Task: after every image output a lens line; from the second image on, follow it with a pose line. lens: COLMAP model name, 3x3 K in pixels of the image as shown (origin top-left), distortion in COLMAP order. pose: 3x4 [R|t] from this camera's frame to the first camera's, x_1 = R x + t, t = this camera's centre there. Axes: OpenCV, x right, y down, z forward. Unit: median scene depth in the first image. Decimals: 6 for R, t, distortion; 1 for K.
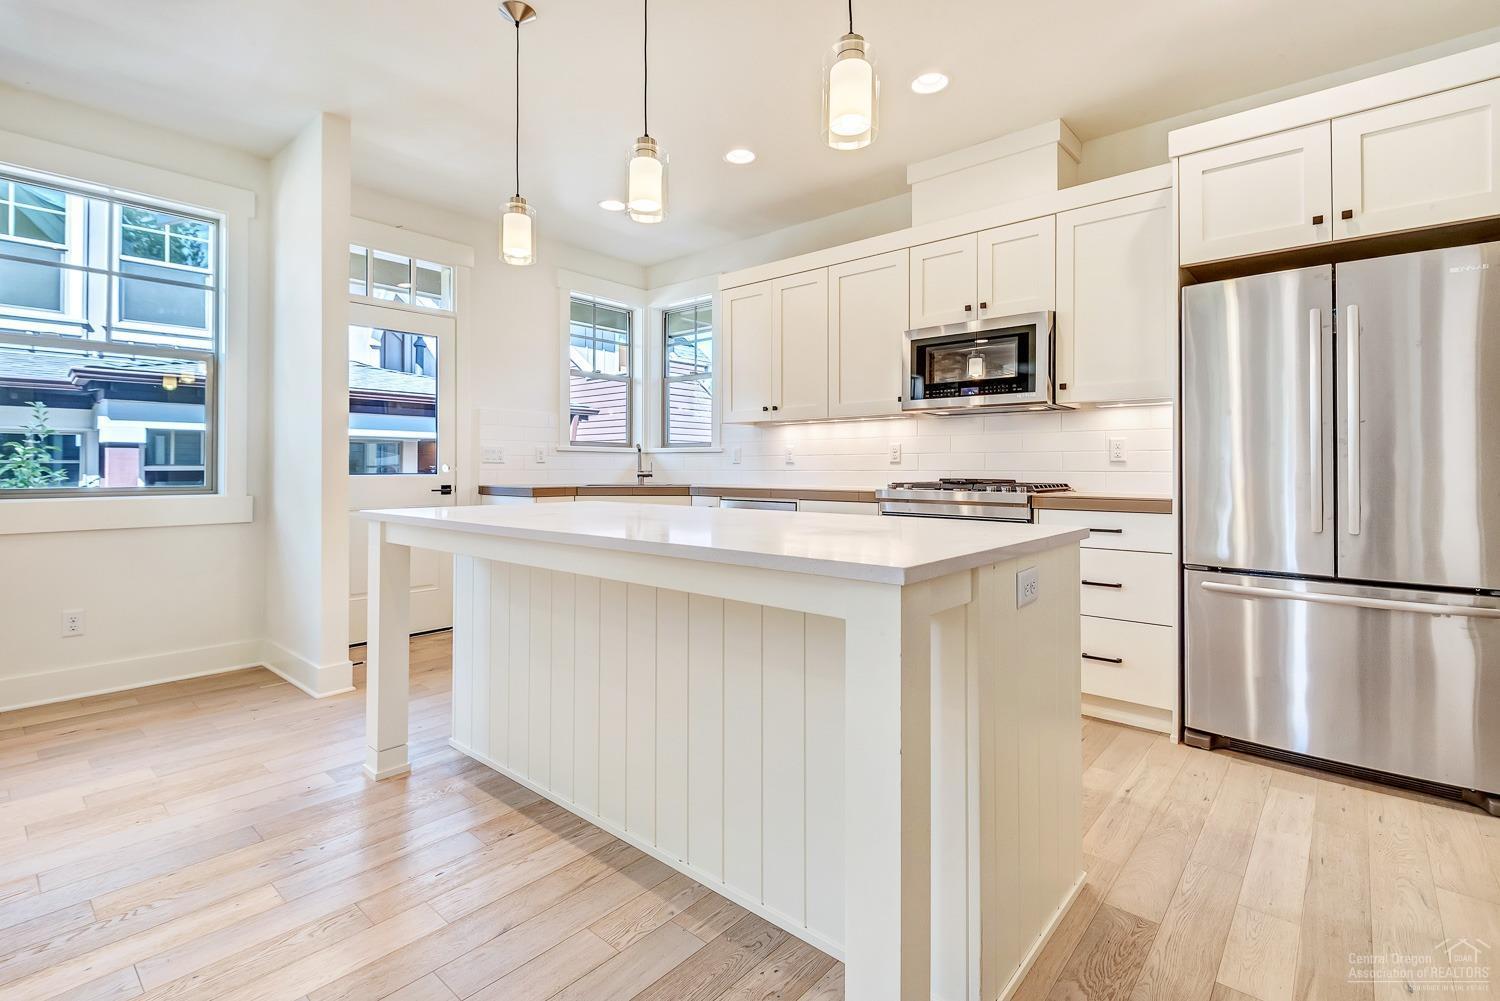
lens RADIAL K [[694.8, 0, 738.9], [0, 694.8, 464.8], [0, 0, 1]] dist [0.019210, -0.013975]
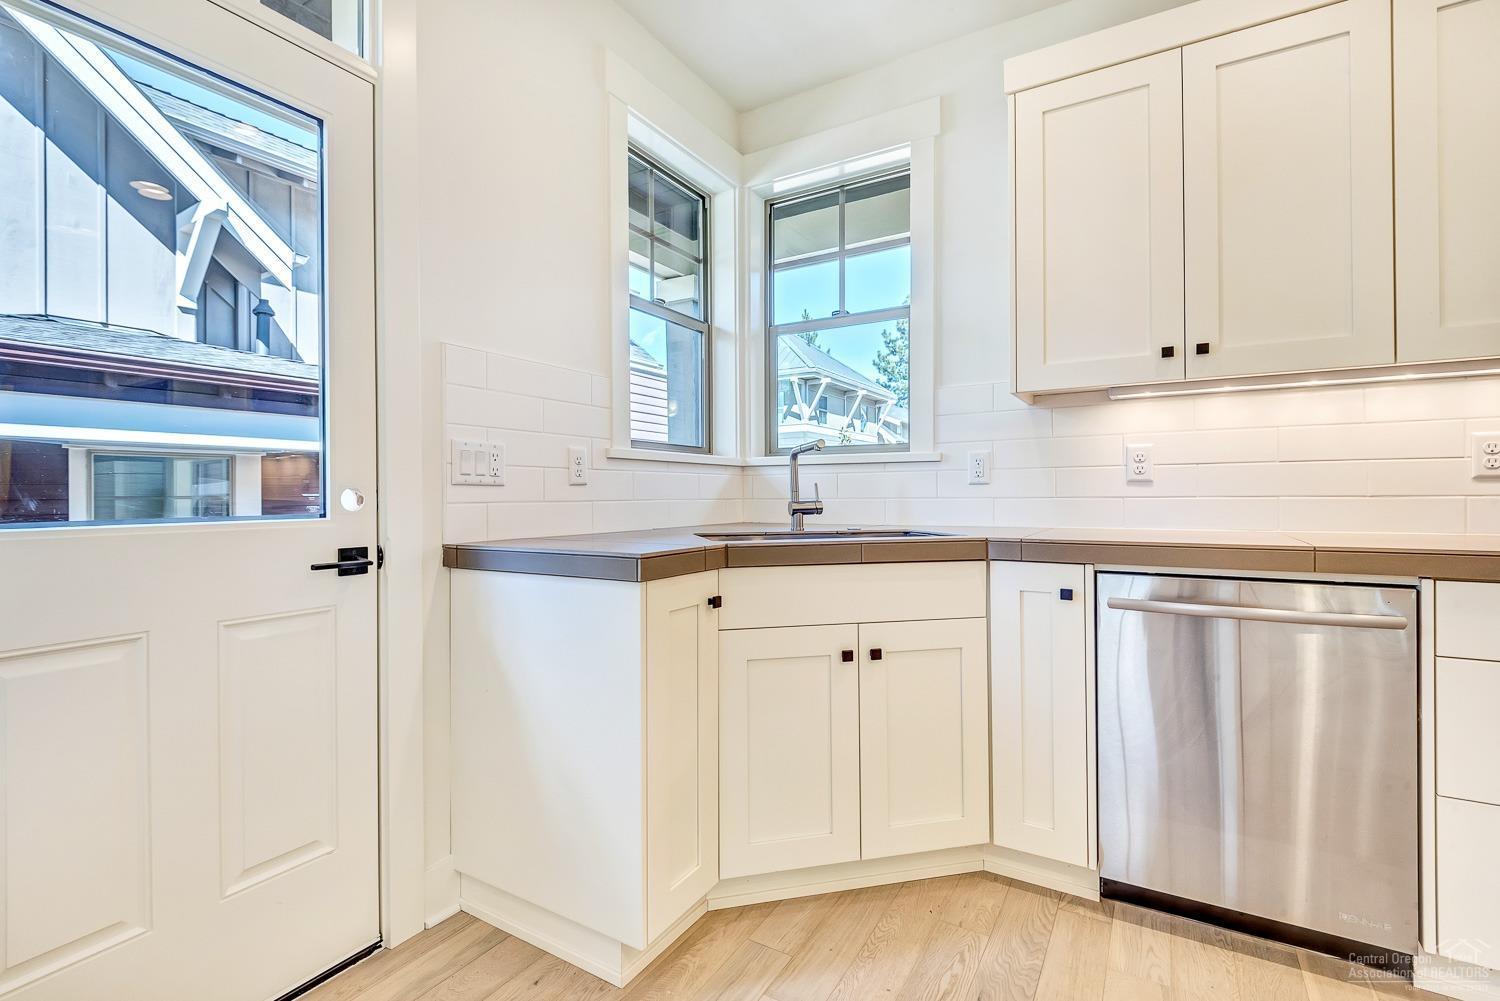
lens RADIAL K [[694.8, 0, 736.7], [0, 694.8, 491.7], [0, 0, 1]] dist [0.019210, -0.013975]
pose [[0.986090, -0.007178, 0.166060, -0.339936], [0.007174, 0.999974, 0.000621, 0.002435], [-0.166060, 0.000579, 0.986115, 0.731418]]
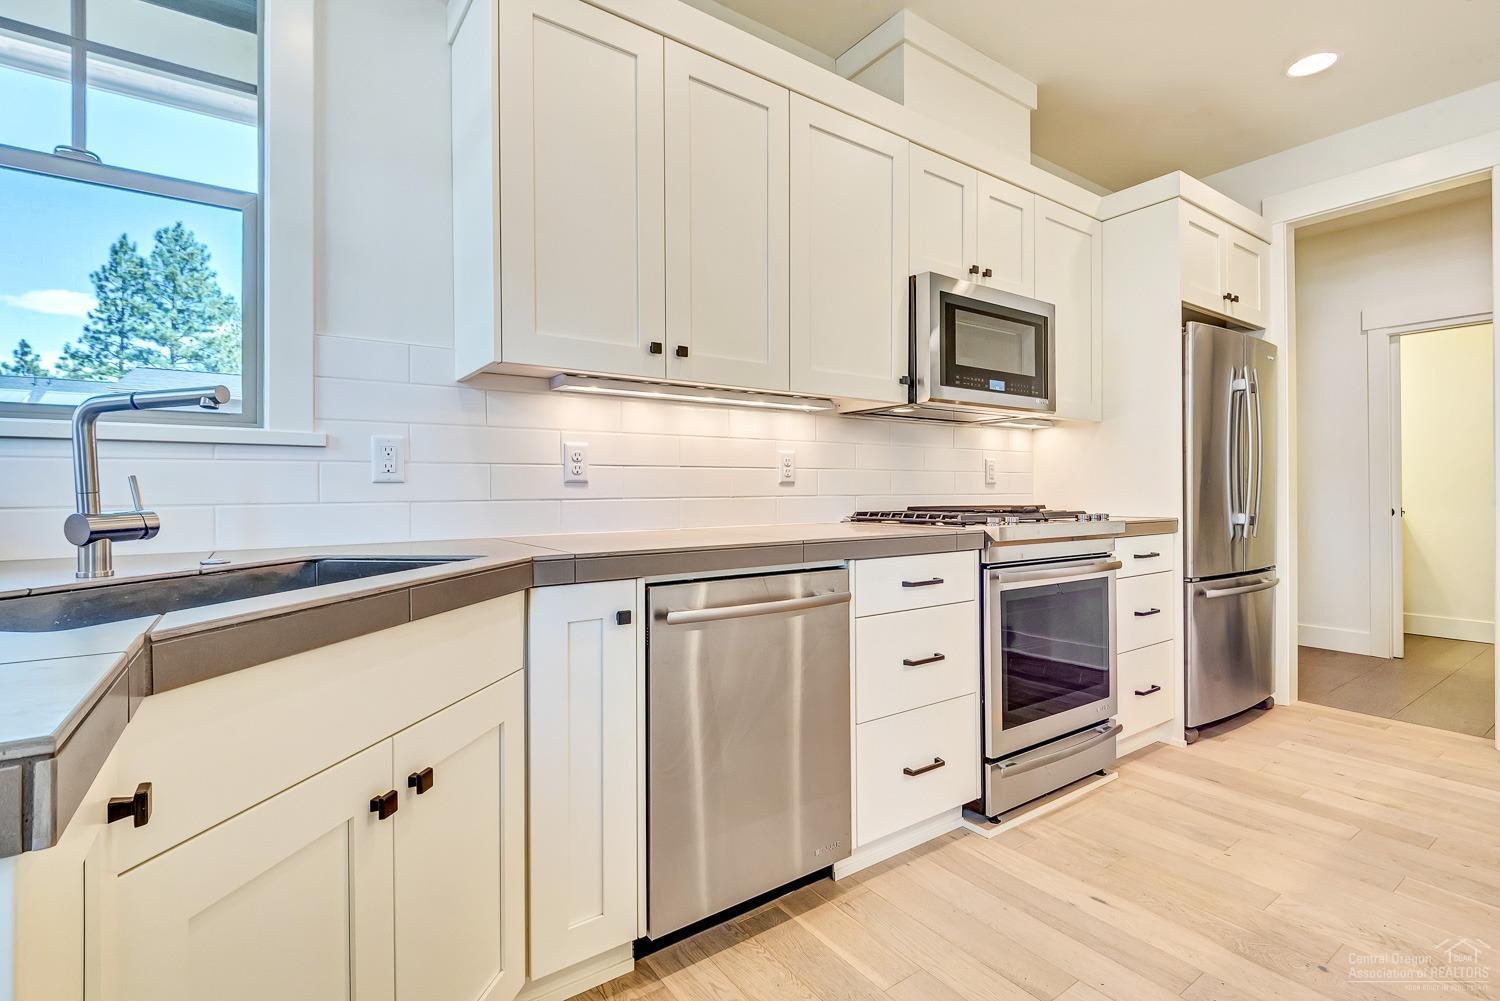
lens RADIAL K [[694.8, 0, 758.1], [0, 694.8, 492.2], [0, 0, 1]] dist [0.019210, -0.013975]
pose [[0.239304, -0.003755, 0.970937, -0.398912], [0.003928, 0.999988, 0.002900, 0.003102], [-0.970937, 0.003120, 0.239316, 0.989861]]
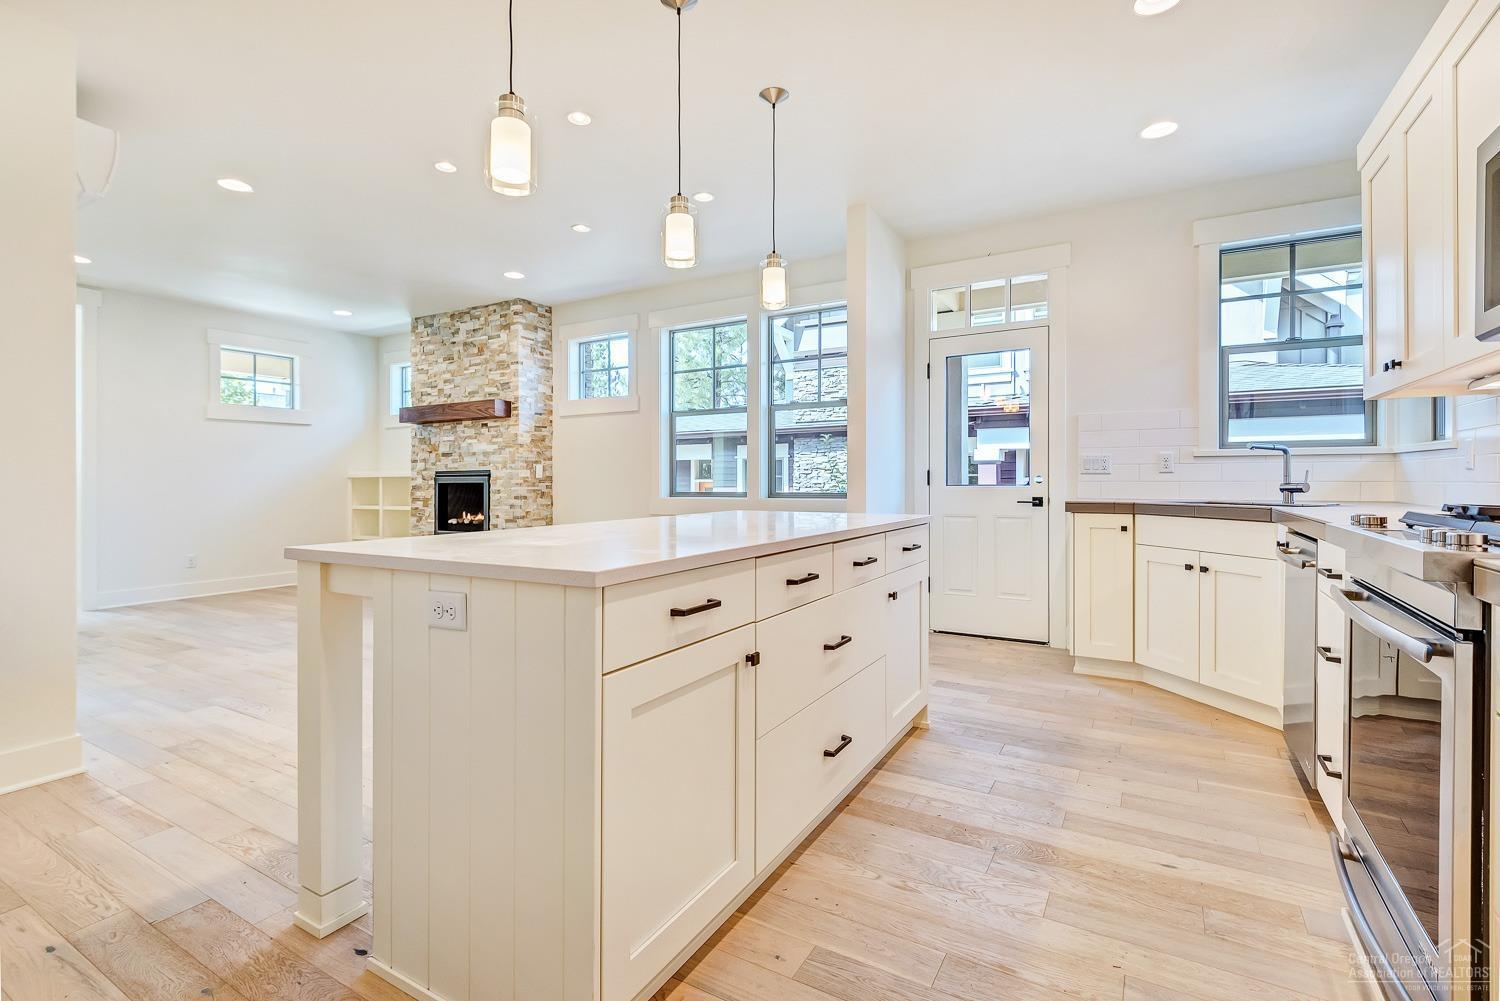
lens RADIAL K [[694.8, 0, 752.5], [0, 694.8, 478.0], [0, 0, 1]] dist [0.019210, -0.013975]
pose [[0.185884, -0.002717, -0.982568, 0.557175], [0.006970, 0.999975, -0.001447, 0.001301], [0.982547, -0.006580, 0.185899, 0.492600]]
